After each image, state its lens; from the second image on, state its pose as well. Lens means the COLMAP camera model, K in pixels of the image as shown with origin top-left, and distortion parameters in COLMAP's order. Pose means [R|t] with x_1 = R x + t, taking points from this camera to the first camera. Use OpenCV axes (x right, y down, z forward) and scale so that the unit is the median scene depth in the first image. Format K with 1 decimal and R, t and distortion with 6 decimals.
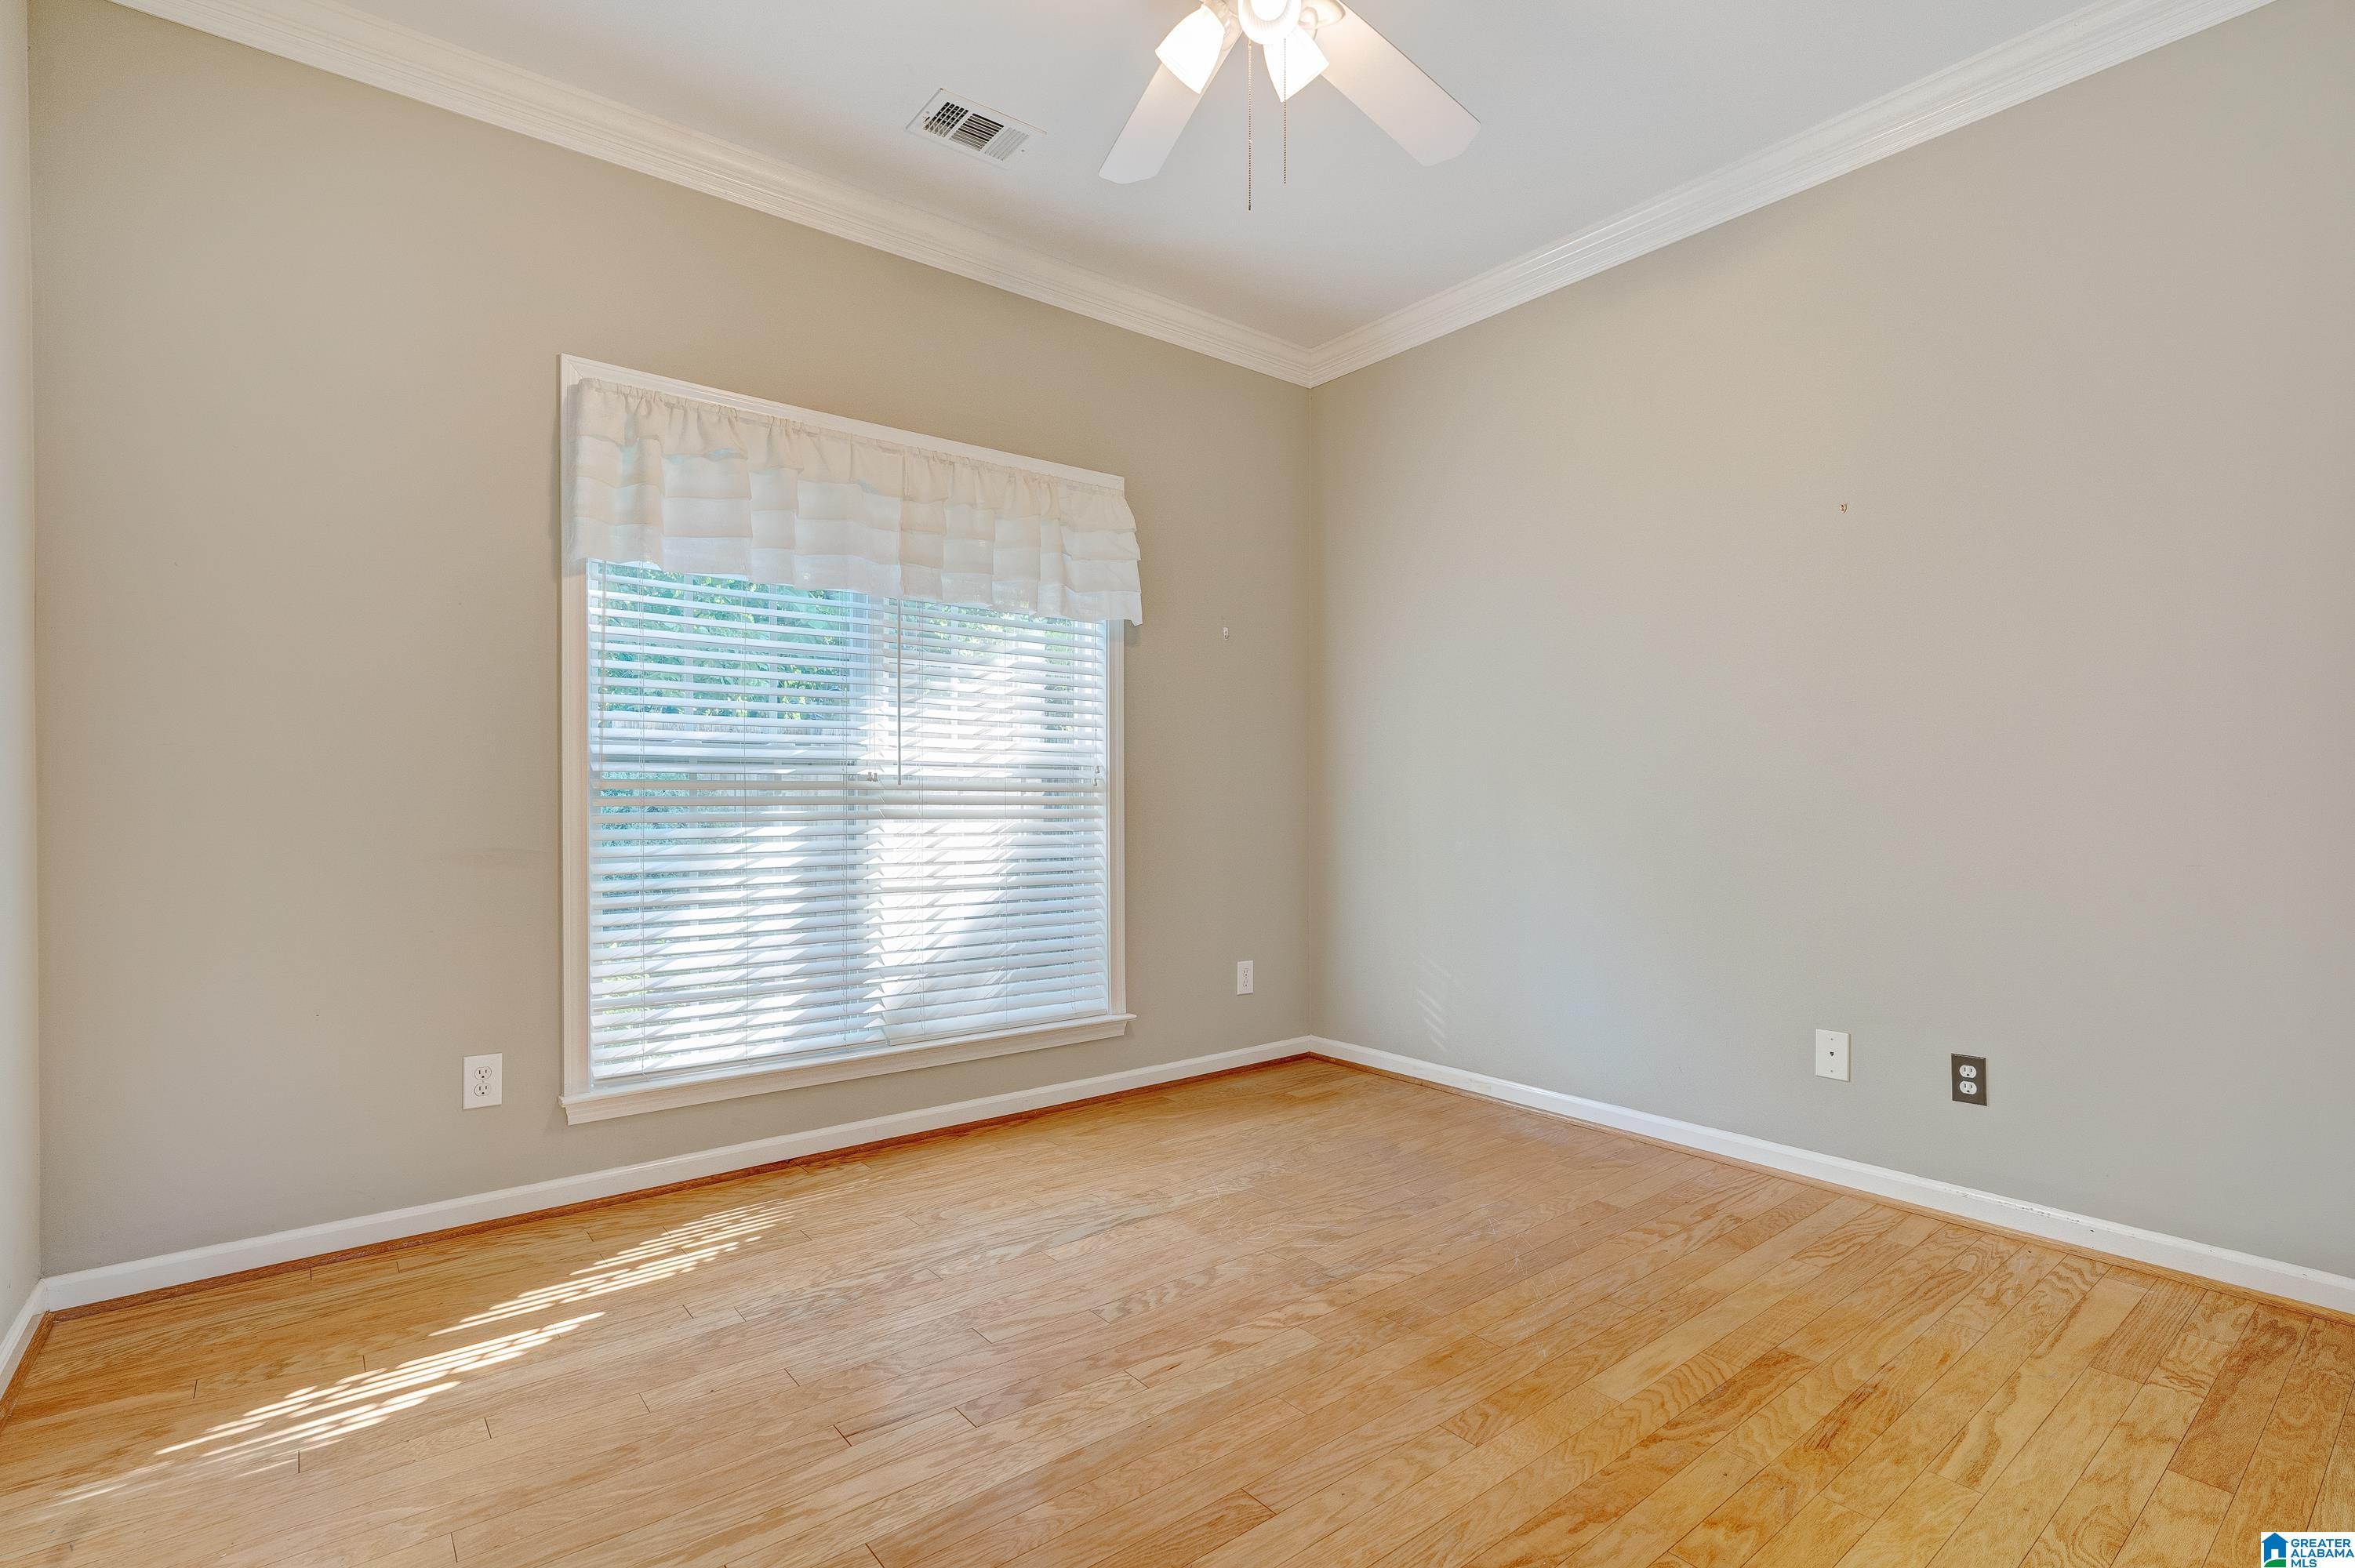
lens RADIAL K [[1081.1, 0, 1173.5], [0, 1081.1, 790.6], [0, 0, 1]] dist [0.002891, -0.000073]
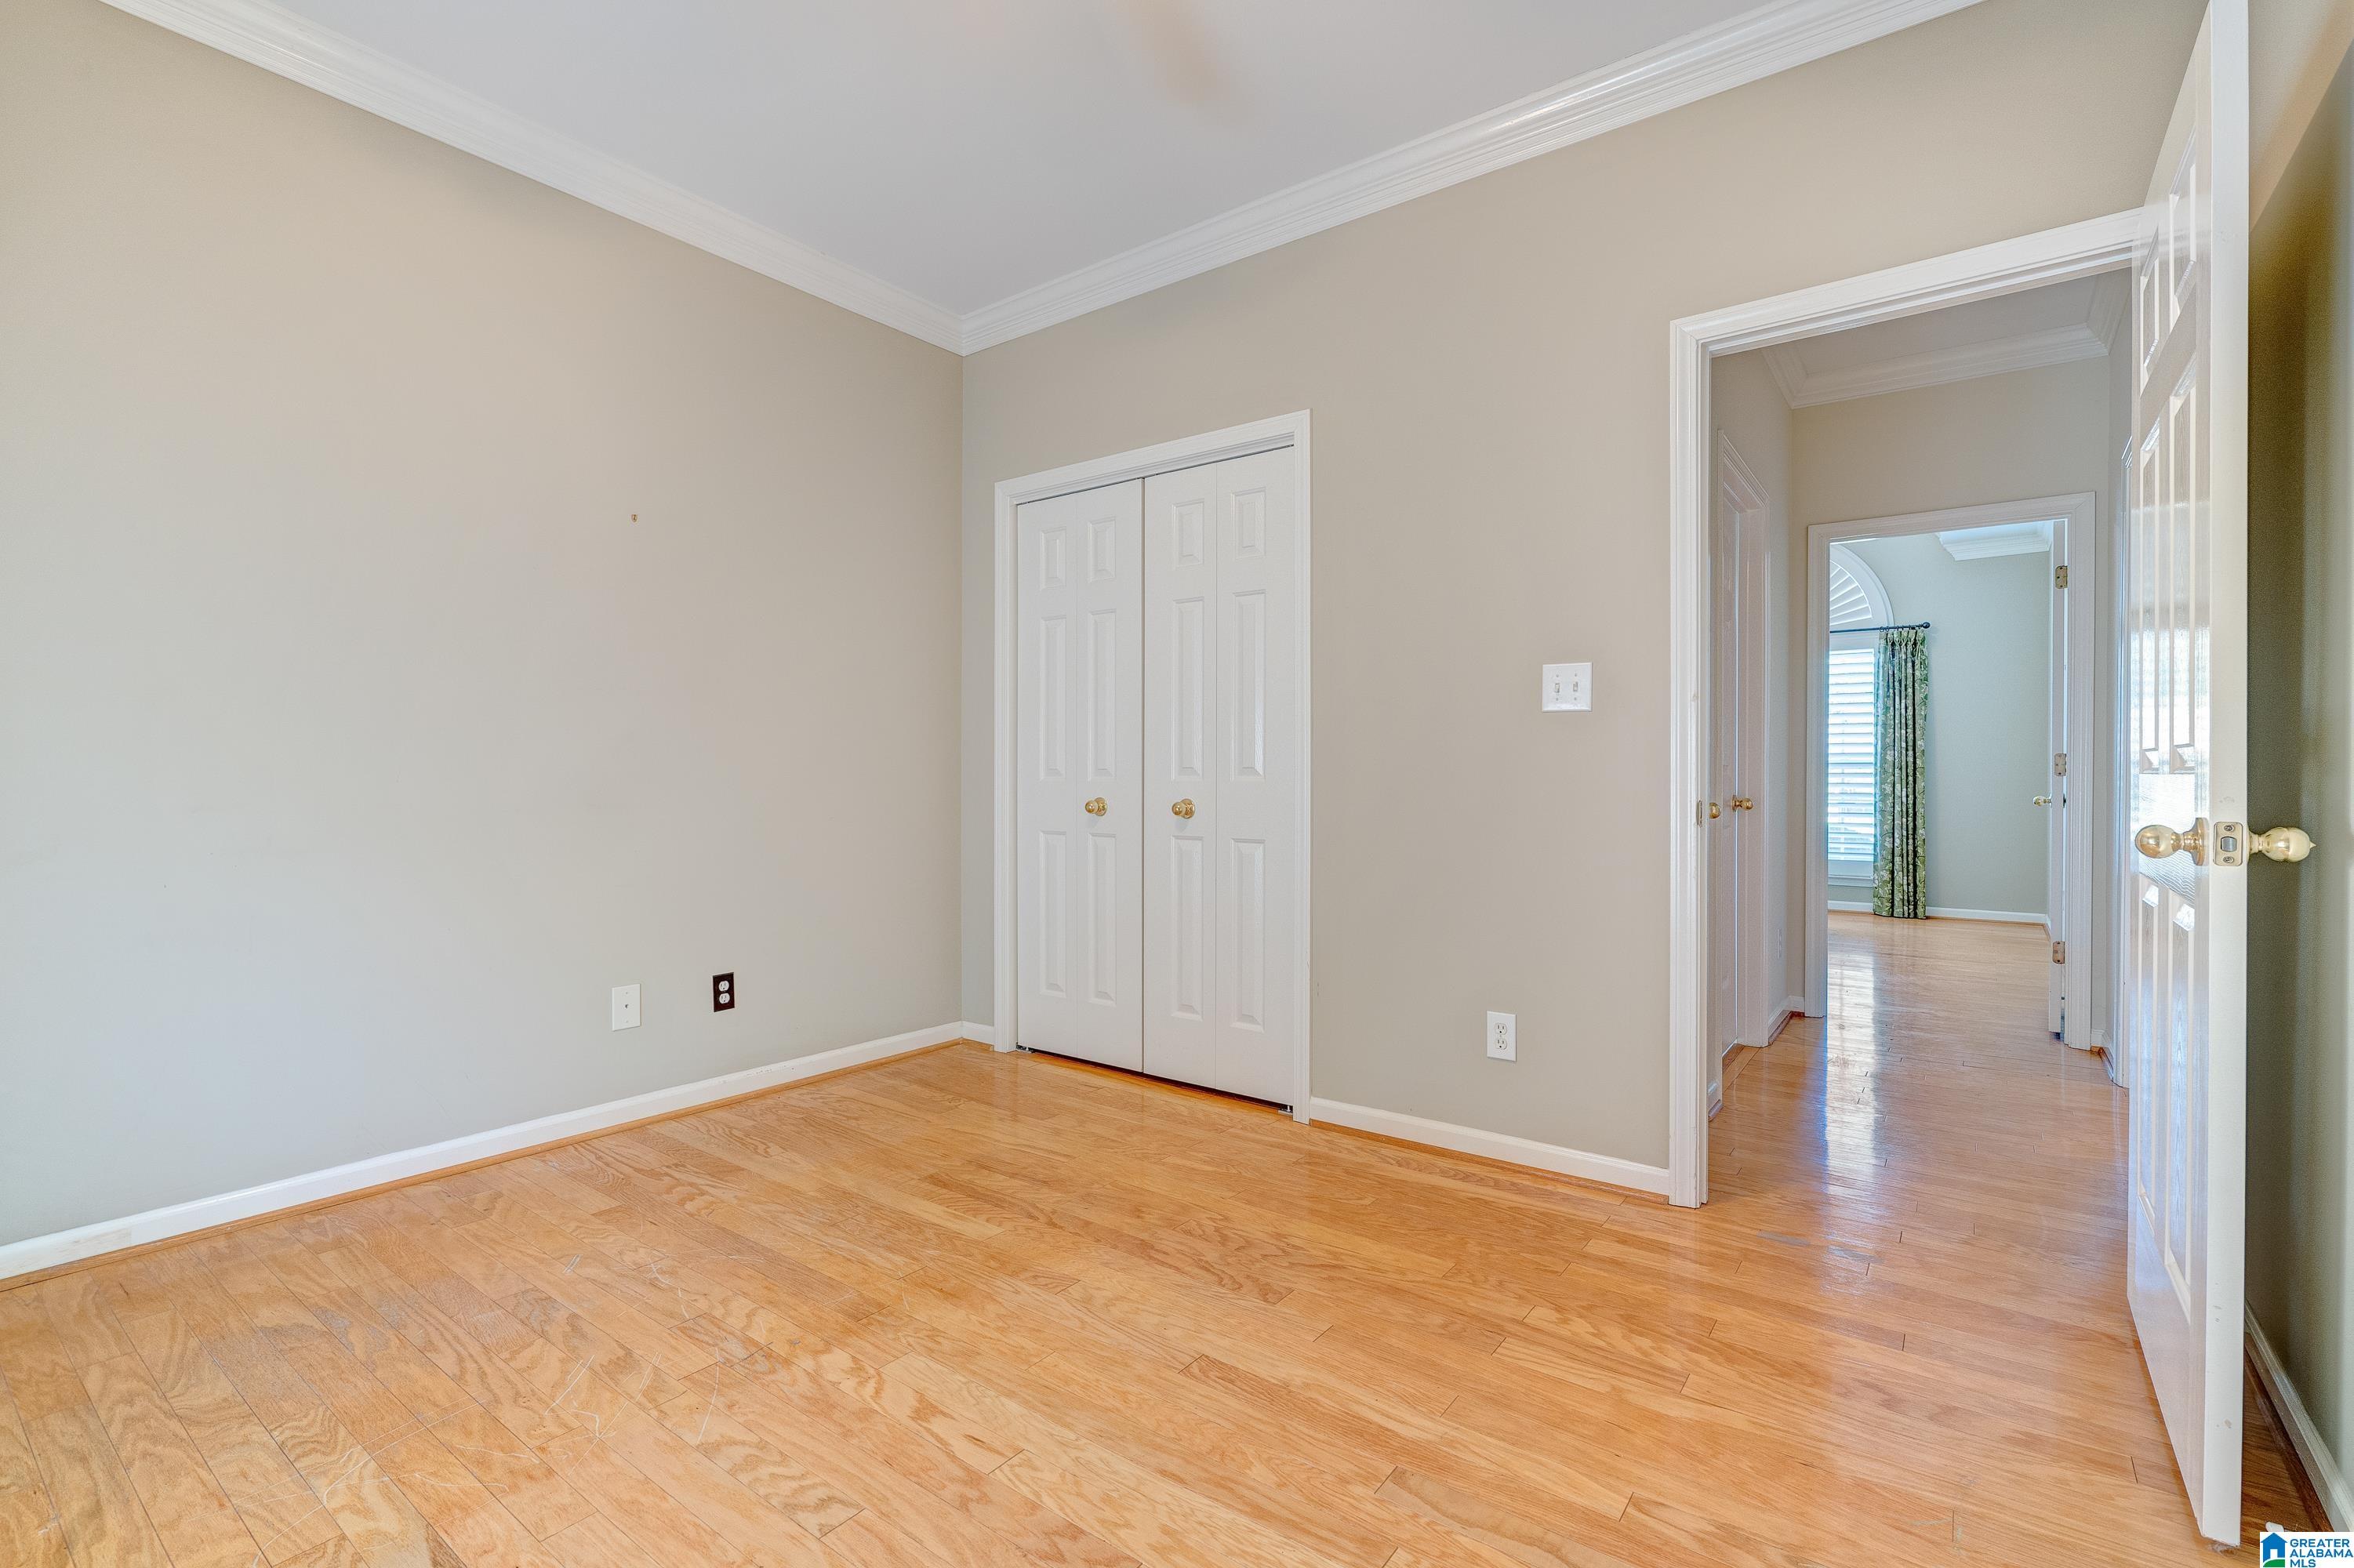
lens RADIAL K [[1080.7, 0, 1164.6], [0, 1080.7, 777.3], [0, 0, 1]] dist [0.002891, -0.000073]
pose [[-0.237760, -0.001259, 0.971323, -0.732220], [-0.011104, 0.999937, -0.001422, 0.005903], [-0.971260, -0.011124, -0.237759, 0.897086]]
